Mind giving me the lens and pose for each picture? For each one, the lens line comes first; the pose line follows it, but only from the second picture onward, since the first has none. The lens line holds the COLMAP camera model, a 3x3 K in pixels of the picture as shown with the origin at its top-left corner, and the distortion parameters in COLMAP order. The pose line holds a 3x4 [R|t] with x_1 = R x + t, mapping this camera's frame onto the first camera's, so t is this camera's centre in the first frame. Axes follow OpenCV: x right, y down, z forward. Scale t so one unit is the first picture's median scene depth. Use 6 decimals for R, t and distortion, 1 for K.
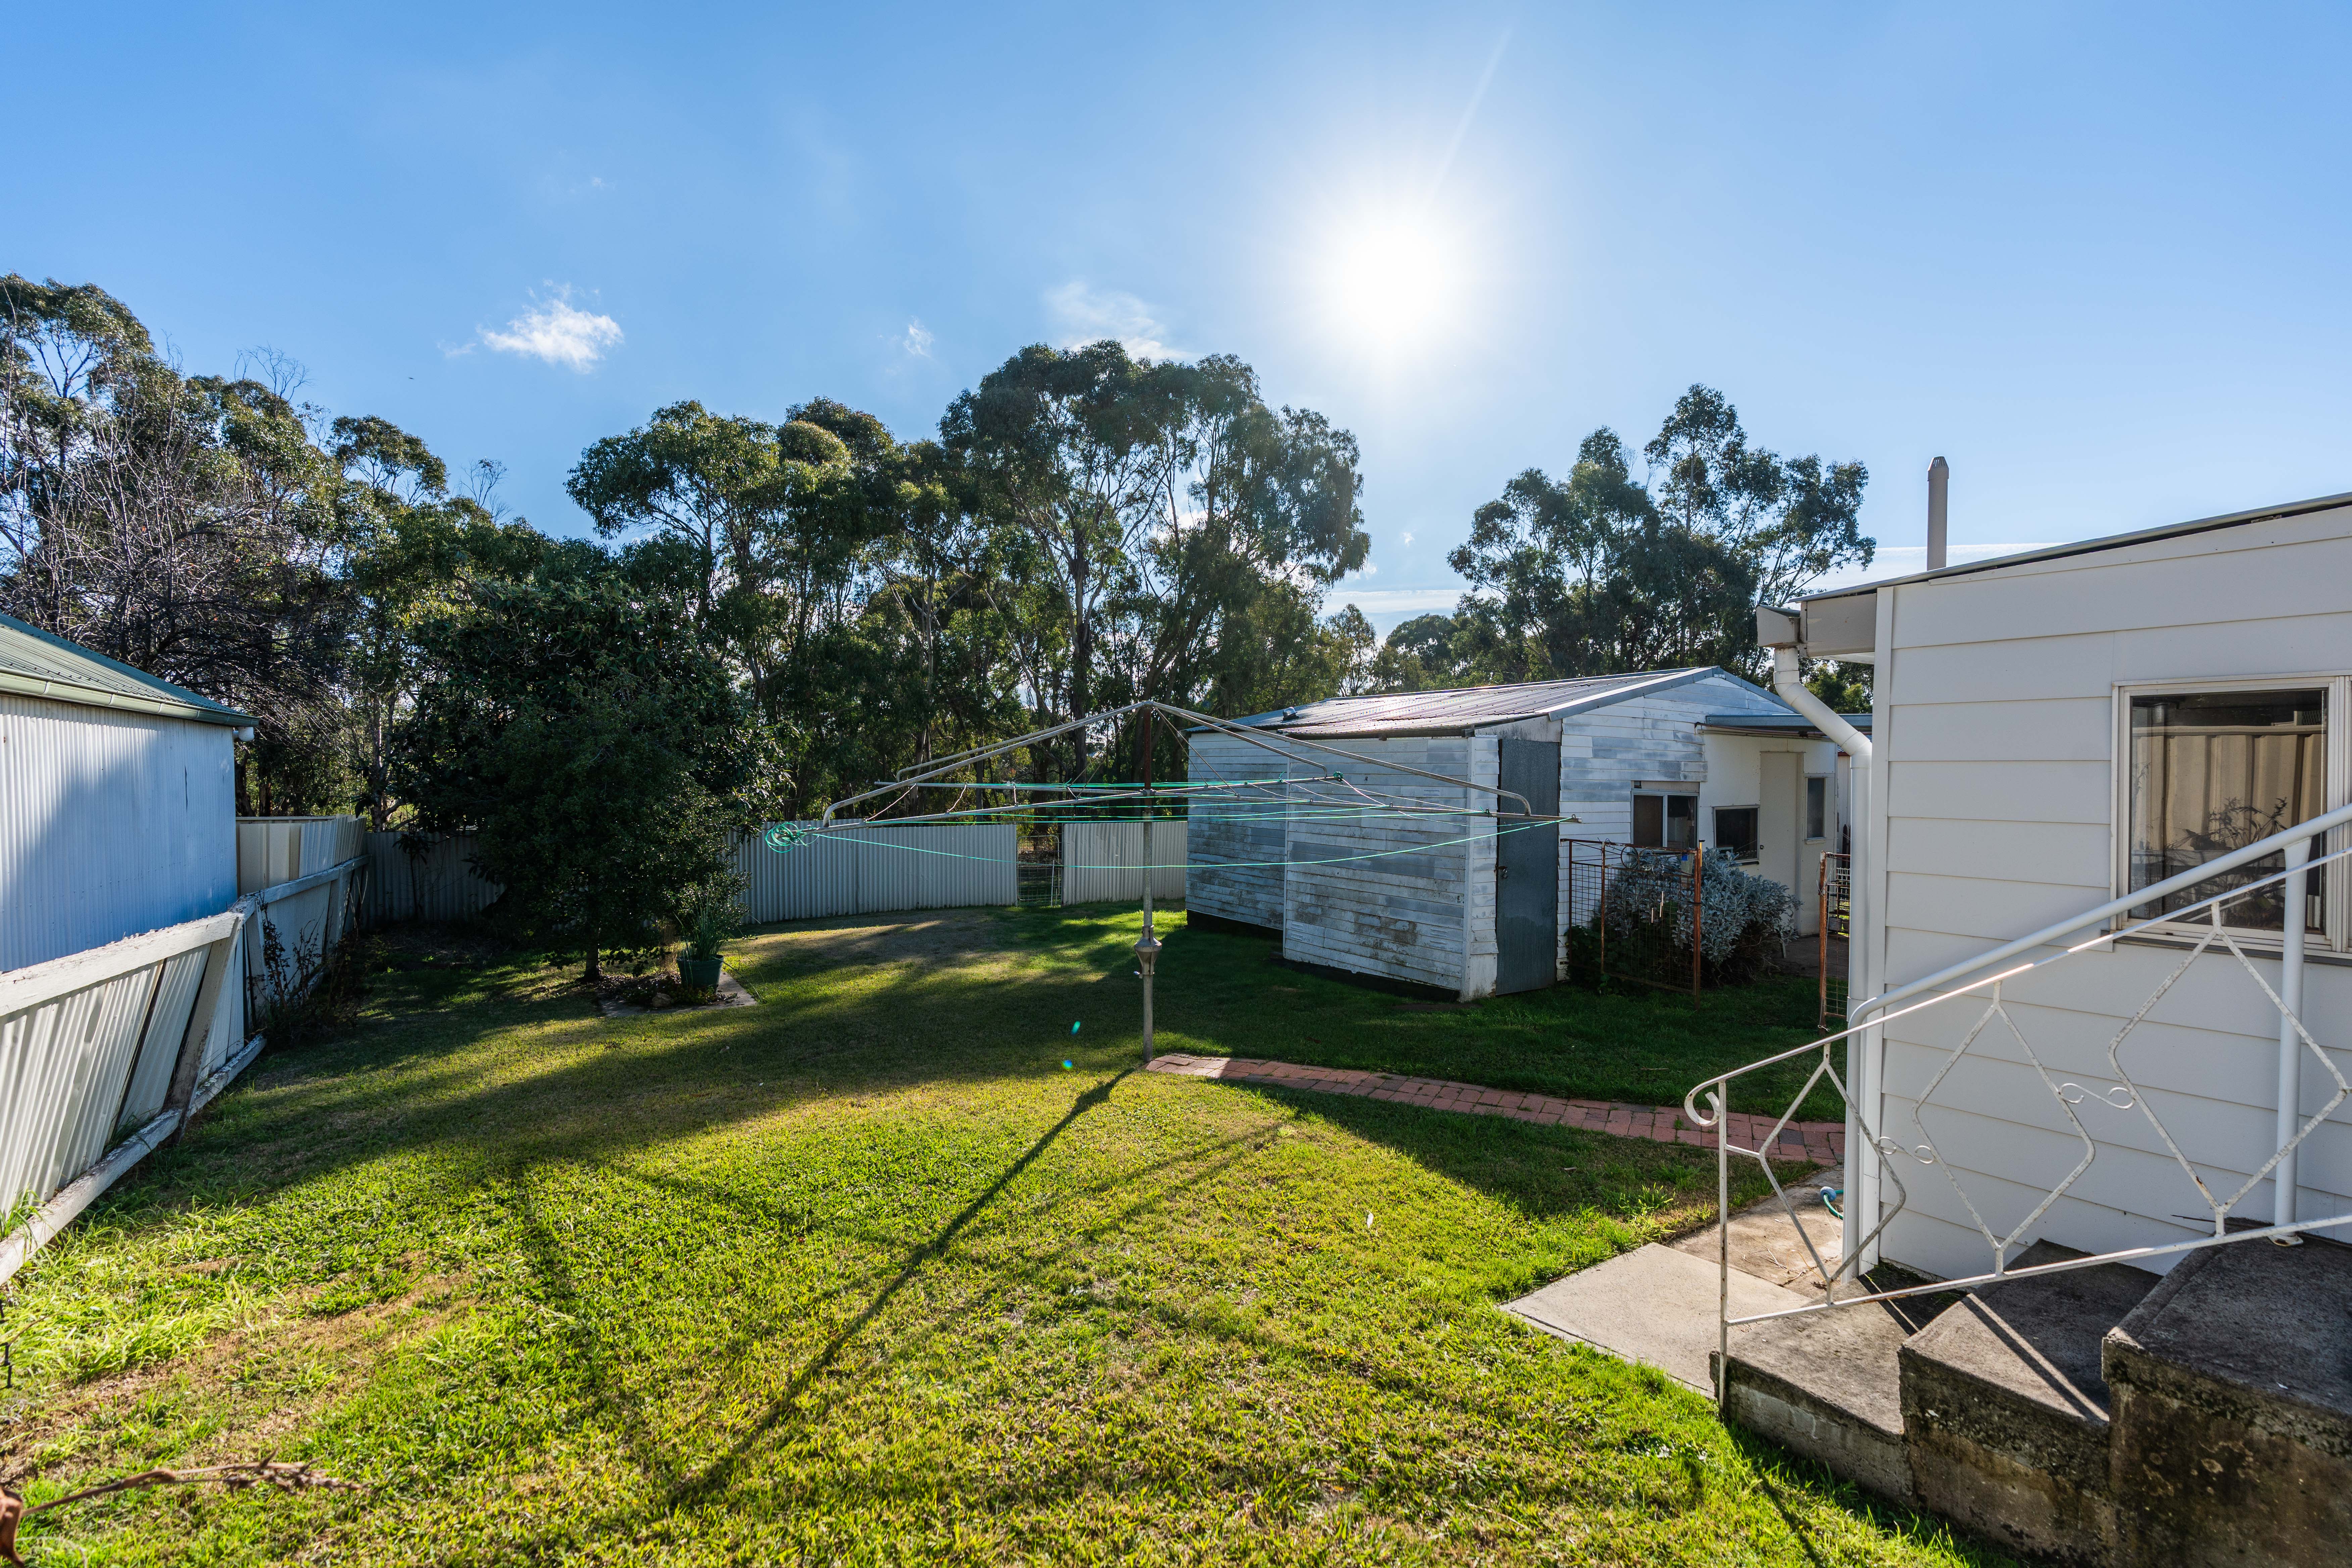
lens RADIAL K [[1067.9, 0, 1176.0], [0, 1067.9, 784.0], [0, 0, 1]] dist [-0.003909, 0.000160]
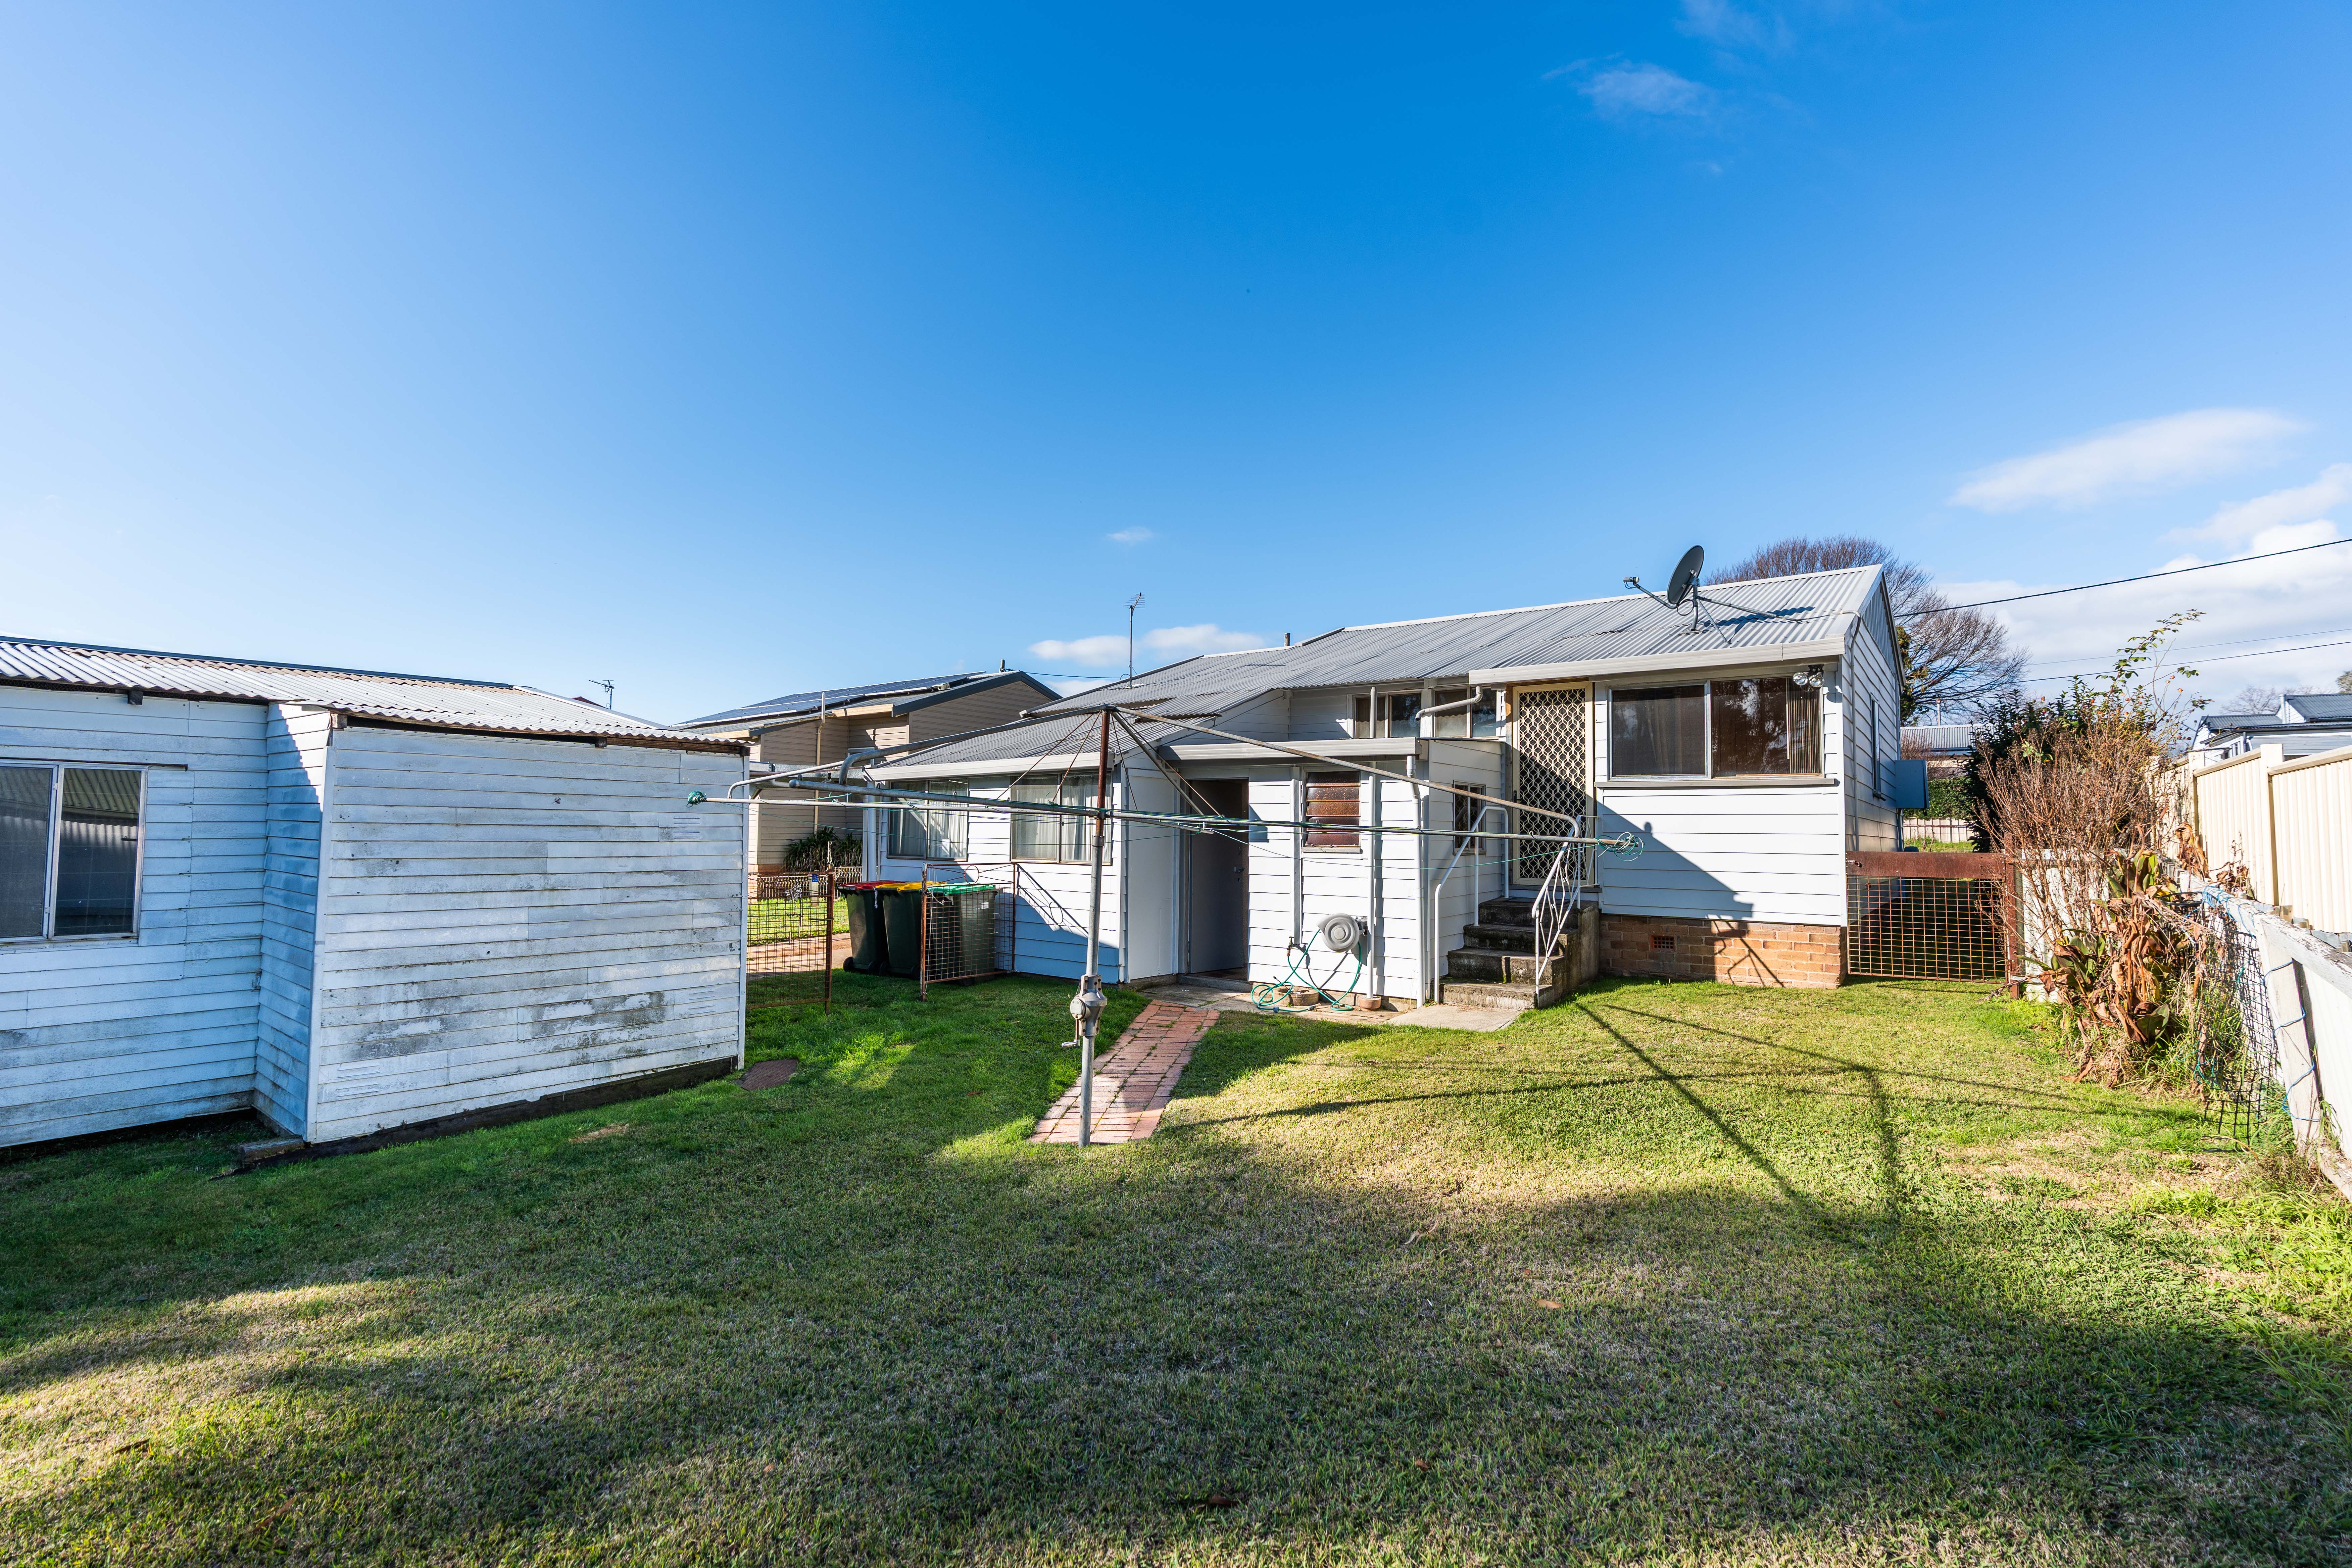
lens RADIAL K [[1067.9, 0, 1176.0], [0, 1067.9, 784.0], [0, 0, 1]] dist [-0.003909, 0.000160]
pose [[-0.323603, 0.040446, 0.945328, -0.174467], [0.007697, 0.999165, -0.040115, 0.004150], [-0.946162, -0.005705, -0.323644, 0.252887]]
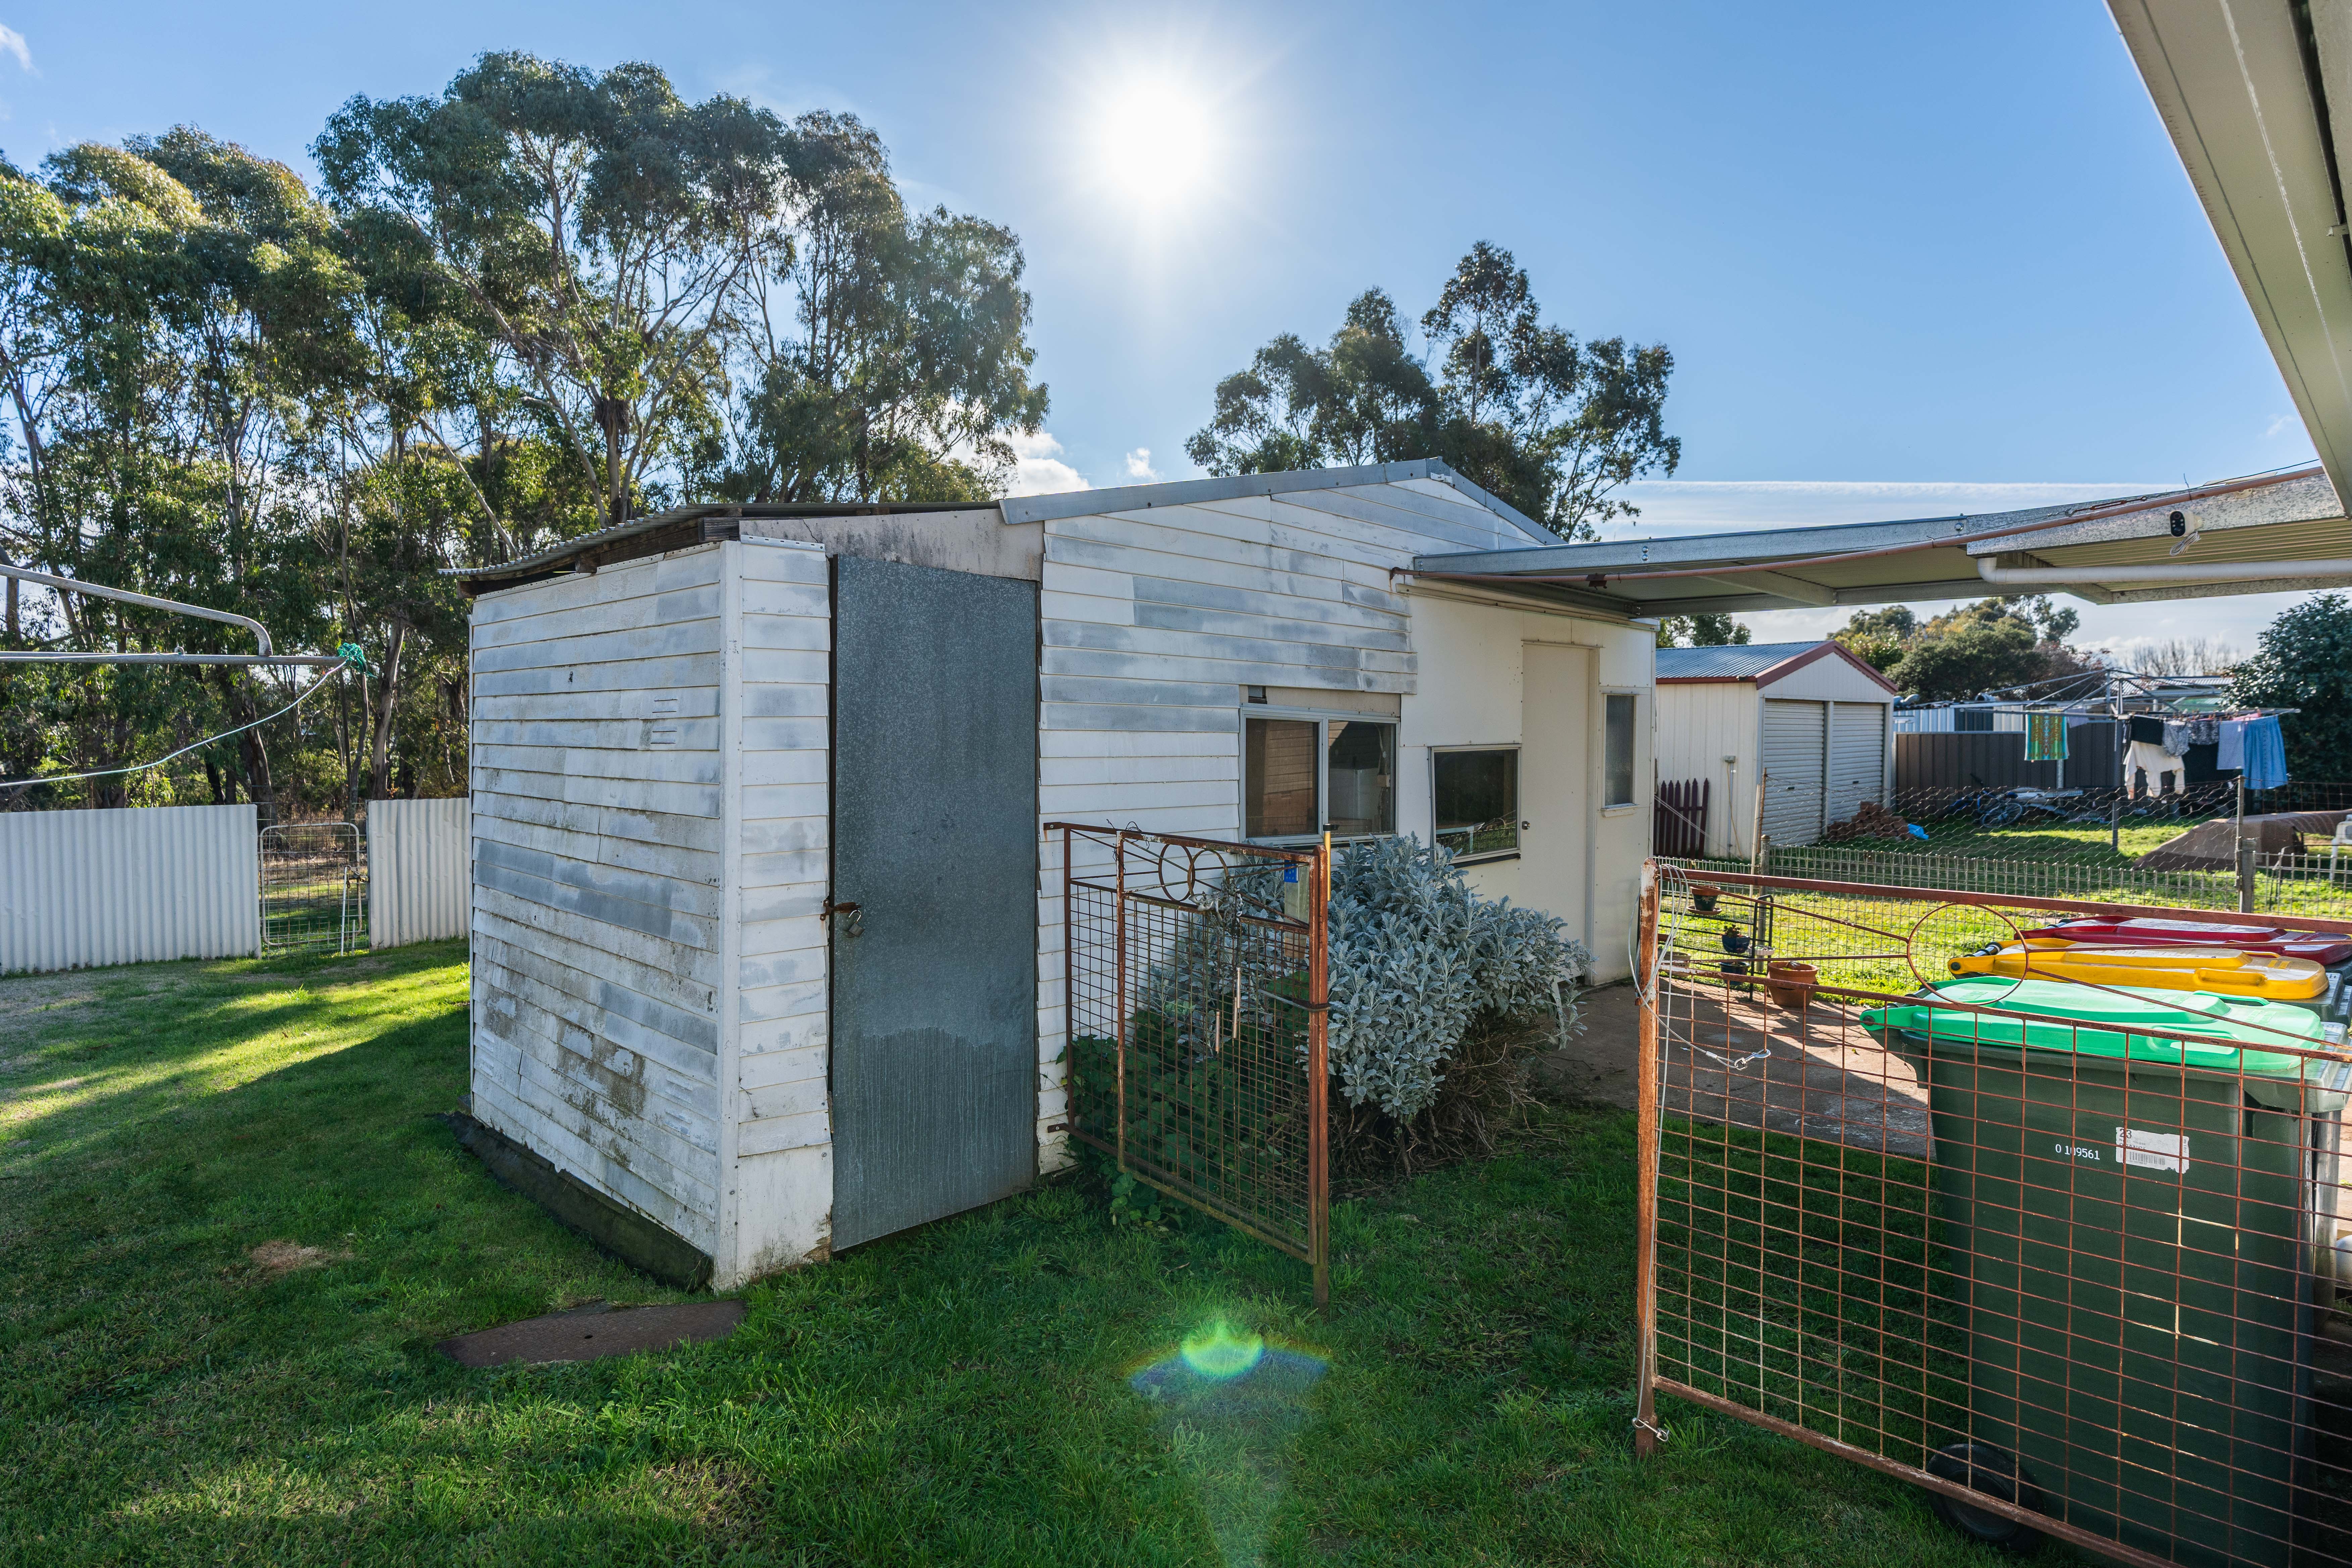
lens RADIAL K [[1279.6, 0, 1171.7], [0, 1279.6, 771.1], [0, 0, 1]] dist [-0.005467, 0.009955]
pose [[0.978849, -0.012984, 0.204174, 0.088476], [0.008530, 0.999706, 0.022677, 0.006142], [-0.204409, -0.020455, 0.978672, 0.148708]]
